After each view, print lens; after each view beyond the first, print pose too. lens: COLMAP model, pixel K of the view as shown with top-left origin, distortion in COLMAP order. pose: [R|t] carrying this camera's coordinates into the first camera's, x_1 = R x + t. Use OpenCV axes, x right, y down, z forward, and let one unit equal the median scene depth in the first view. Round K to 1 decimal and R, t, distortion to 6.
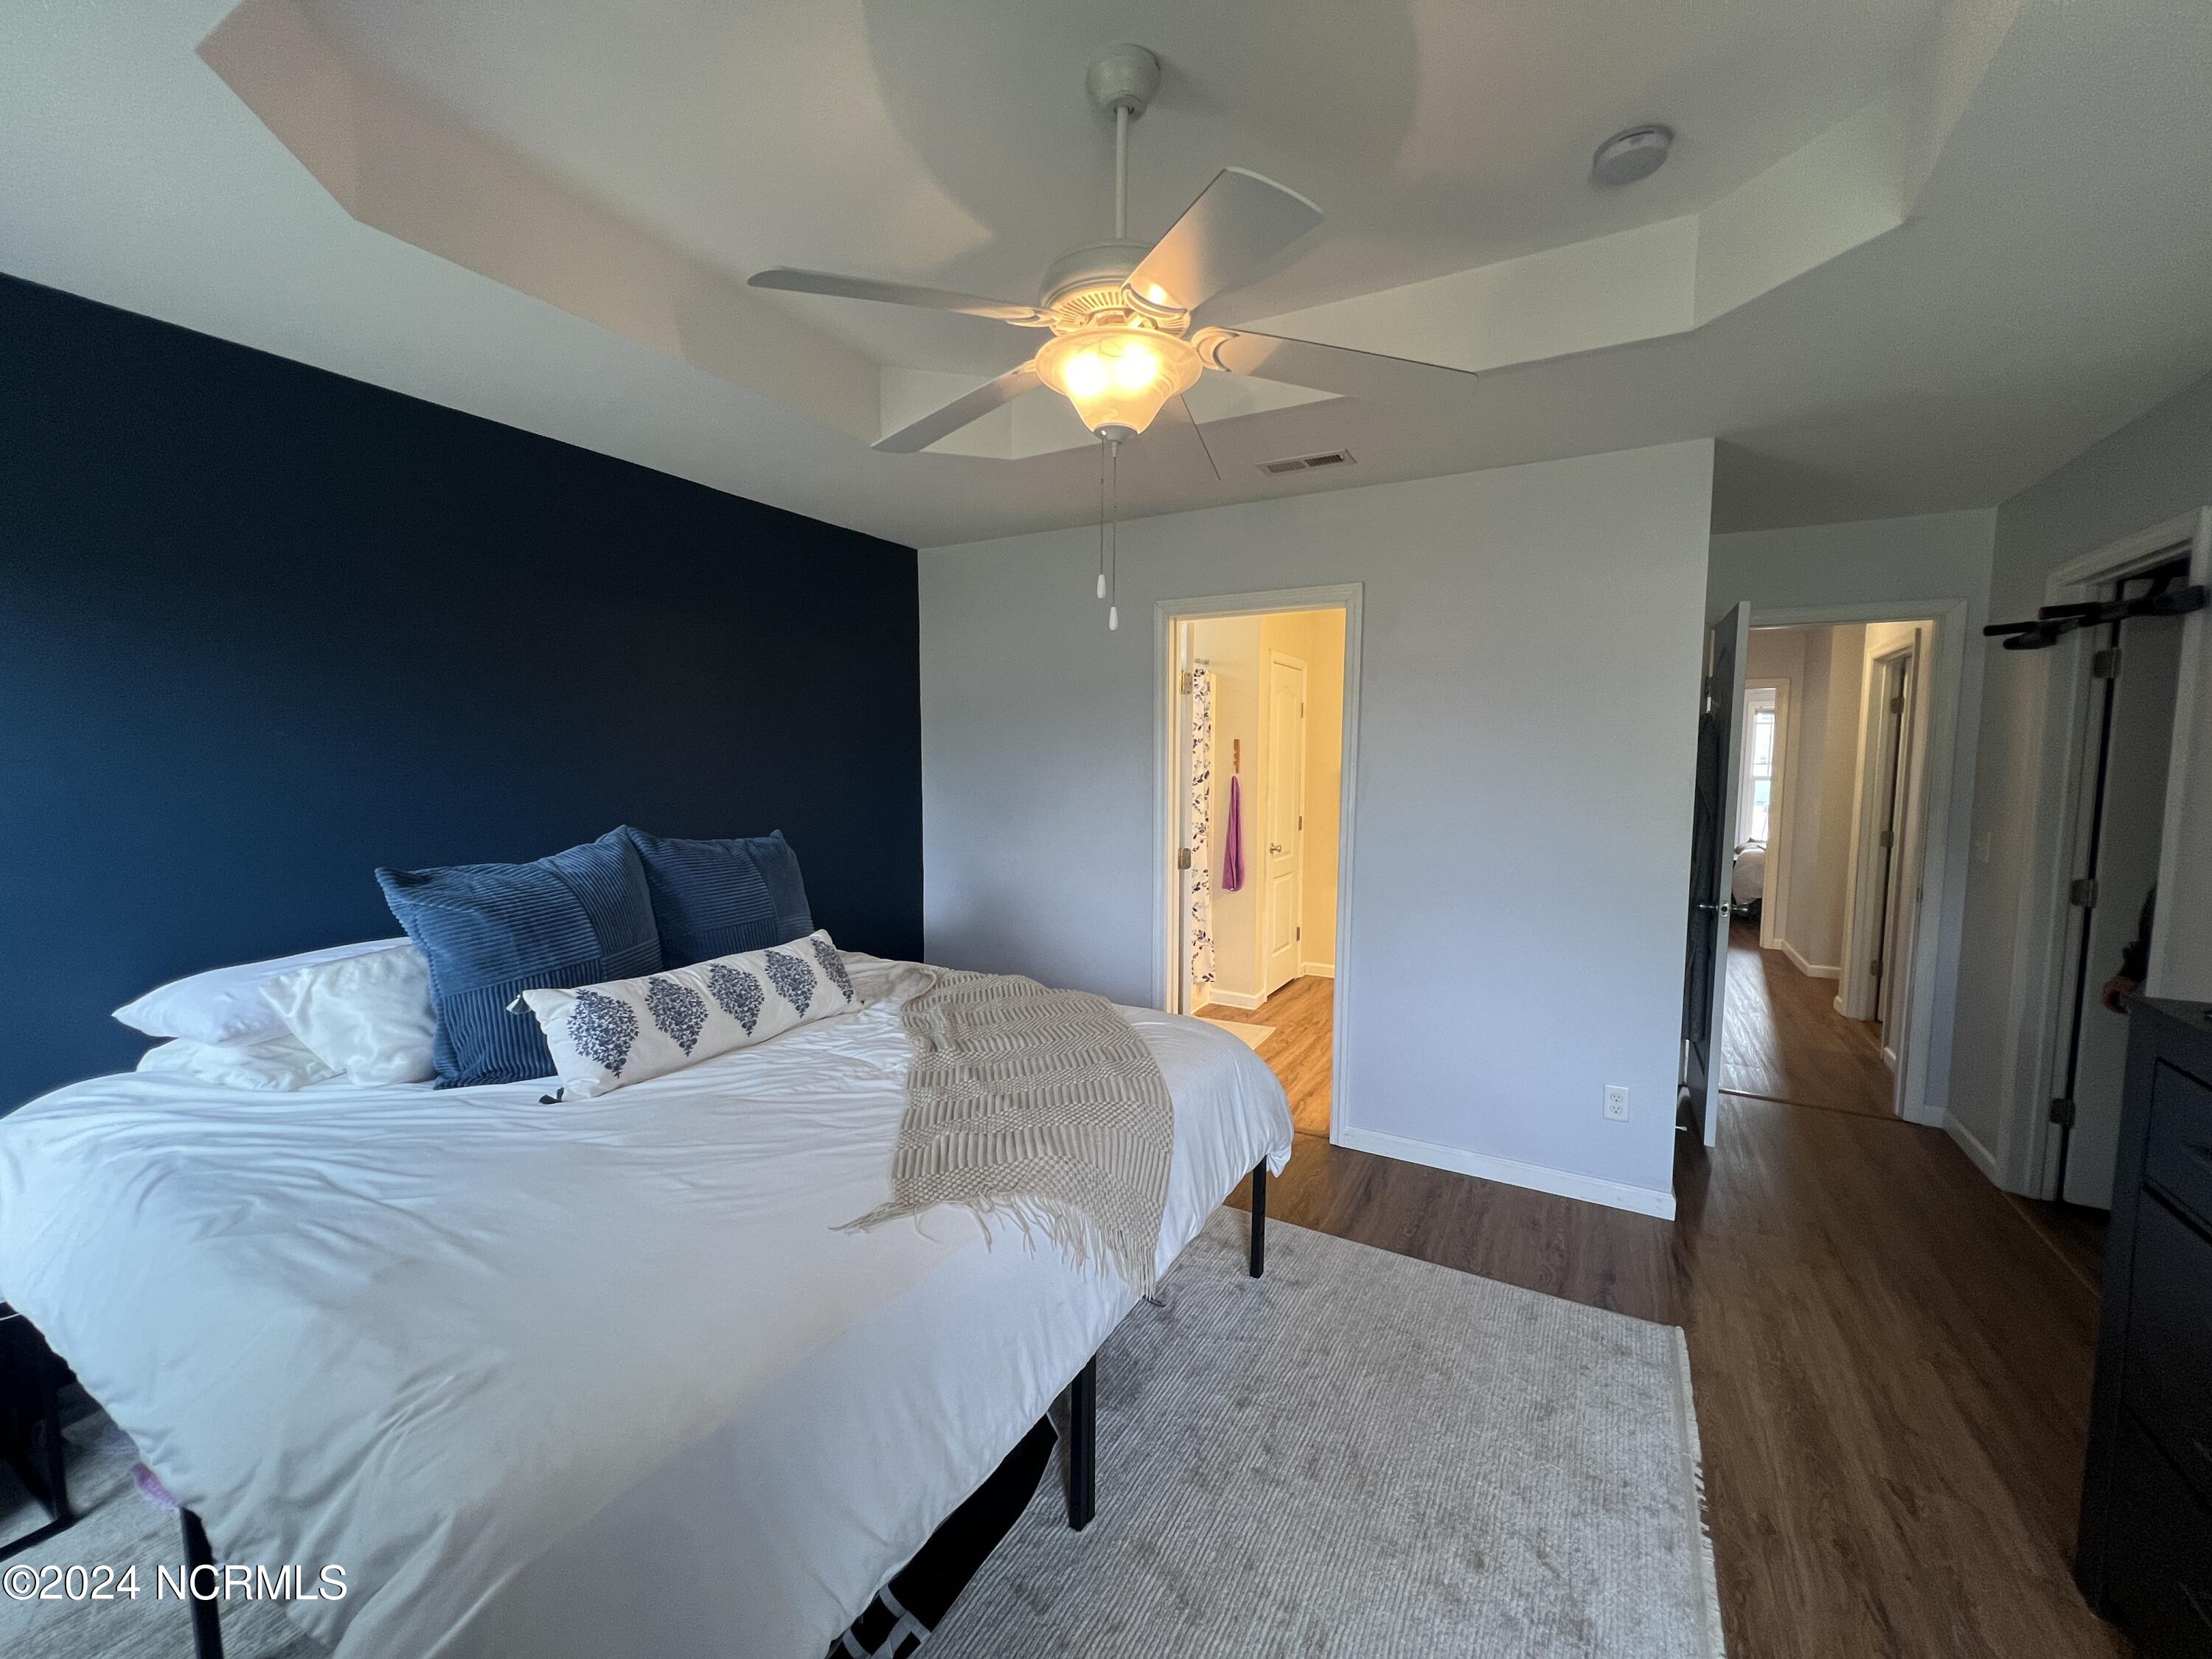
lens RADIAL K [[894.9, 0, 1104.4], [0, 894.9, 832.0], [0, 0, 1]] dist [-0.002734, 0.000516]
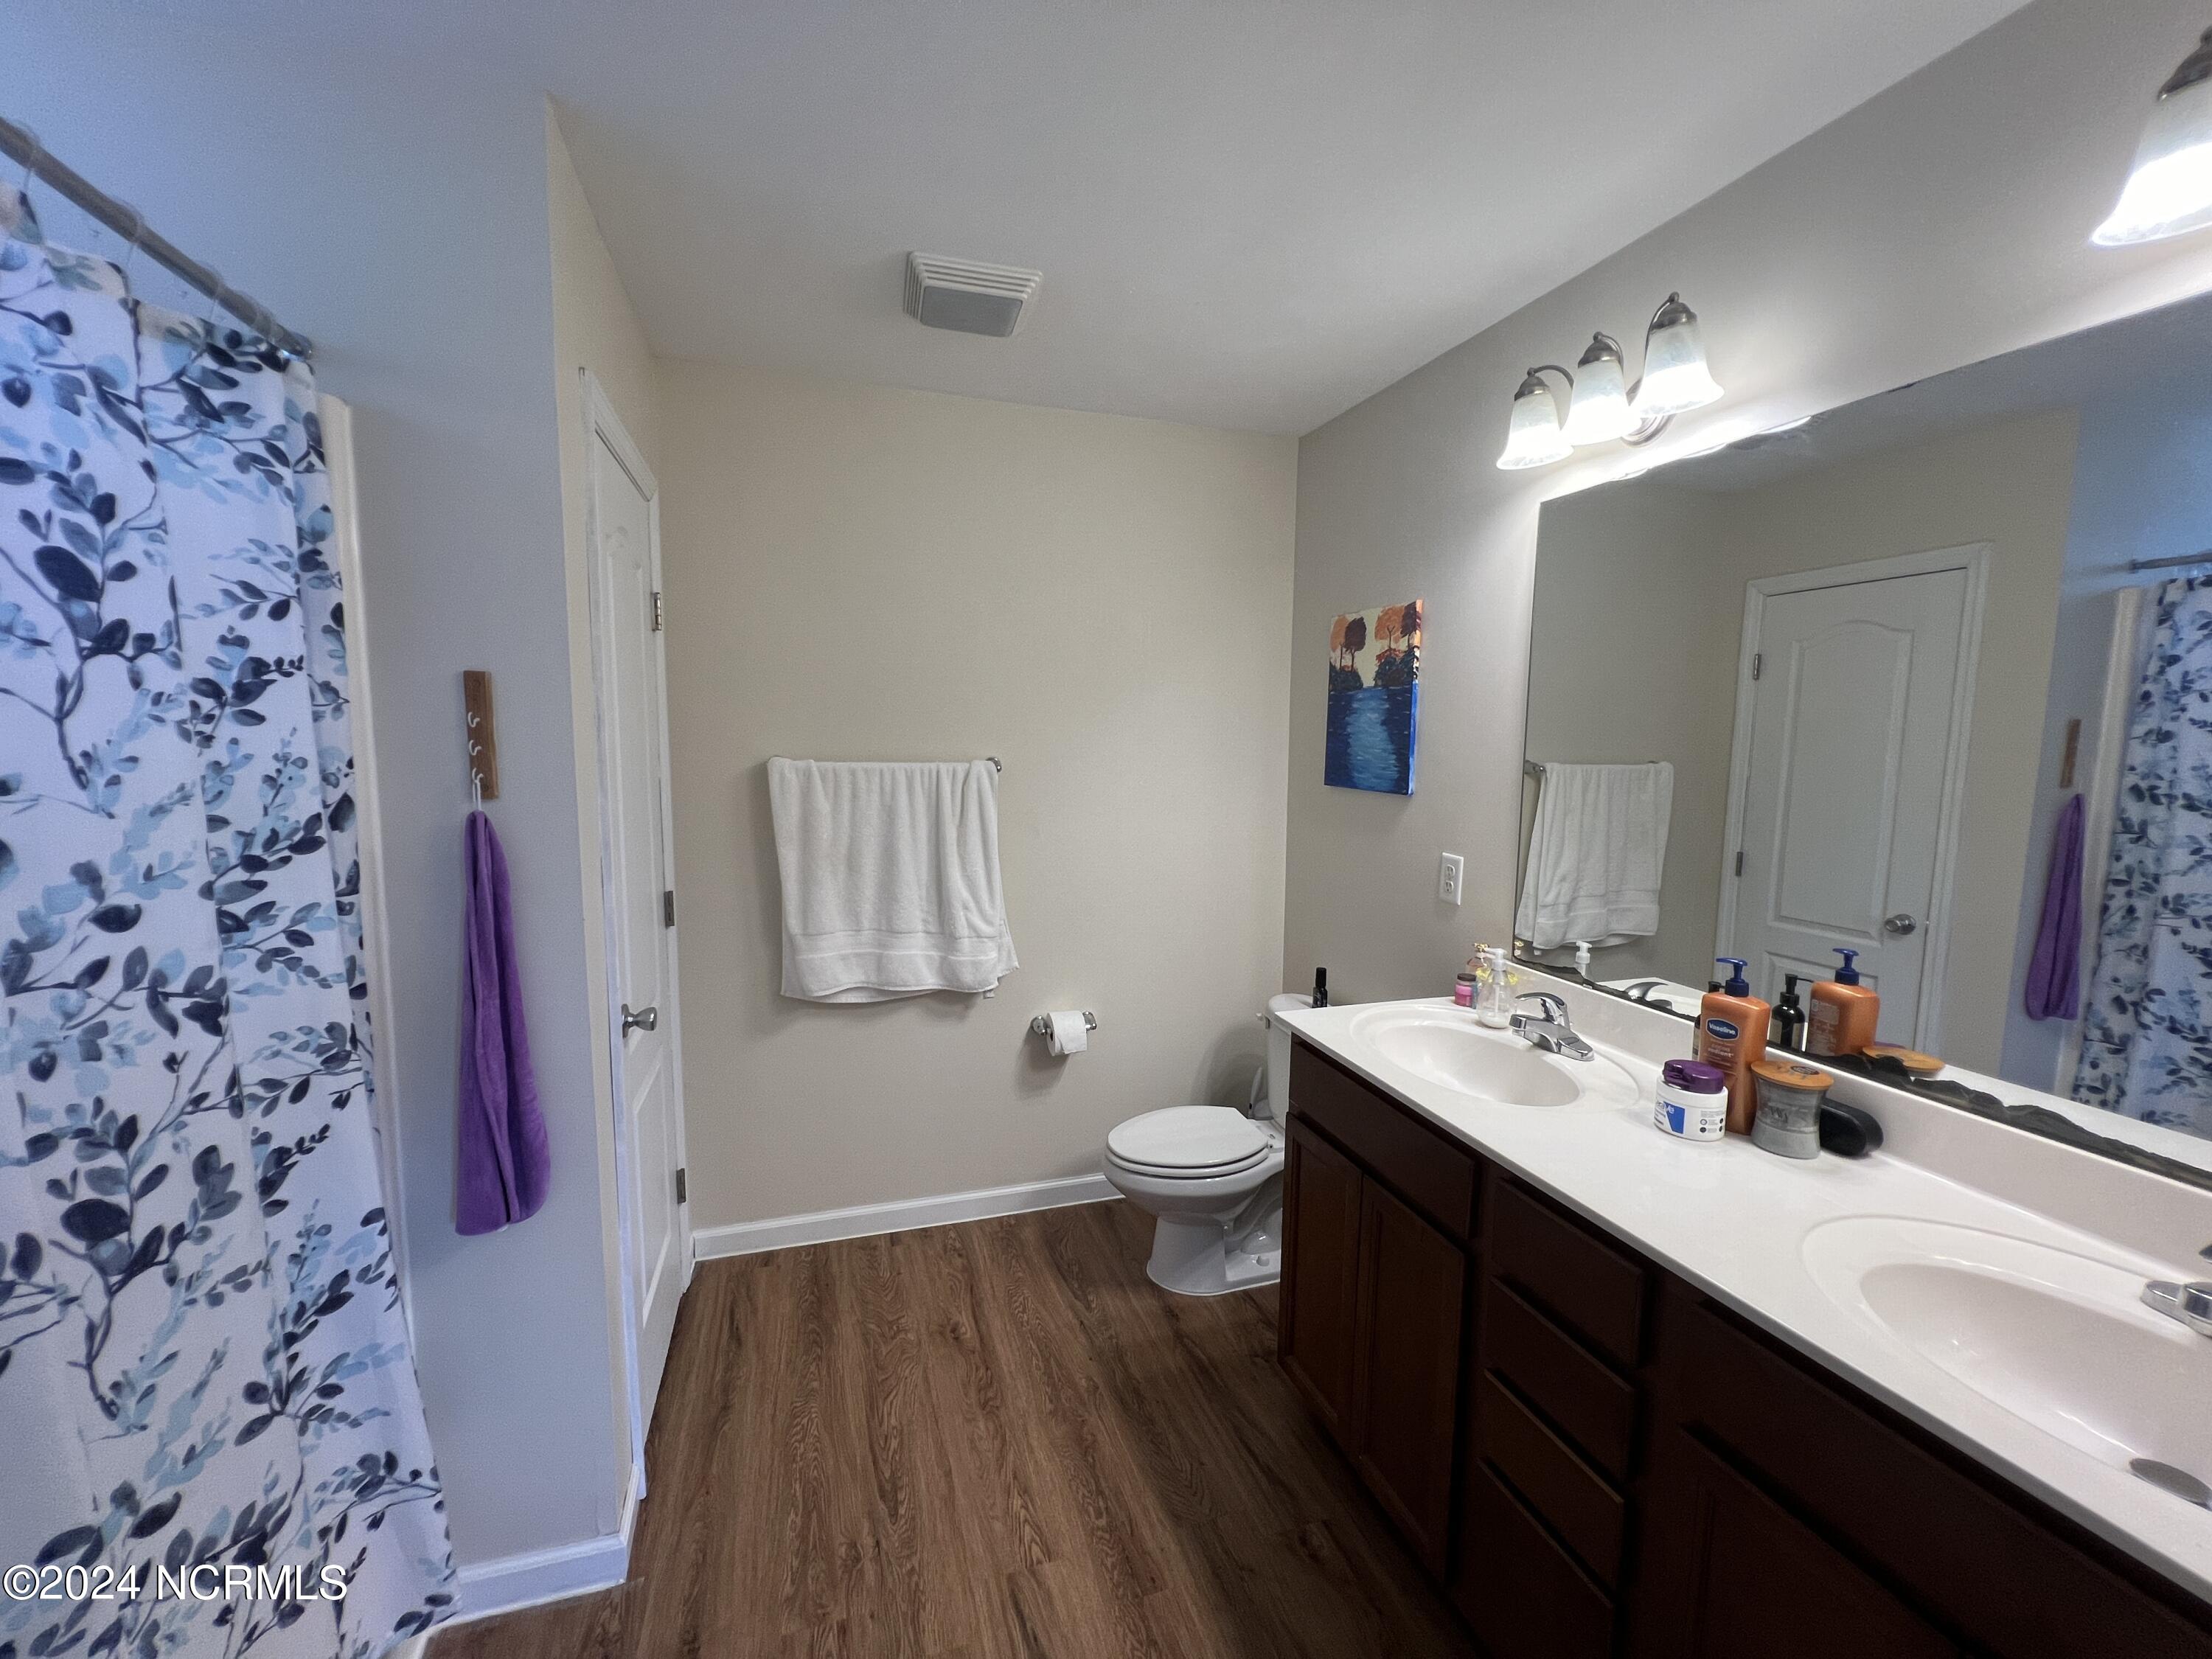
lens RADIAL K [[894.9, 0, 1102.1], [0, 894.9, 828.5], [0, 0, 1]] dist [-0.002734, 0.000516]
pose [[0.683290, -0.073396, 0.726449, 0.080328], [0.052577, 0.997298, 0.051308, -0.062117], [-0.728252, 0.003137, 0.685302, 0.691738]]
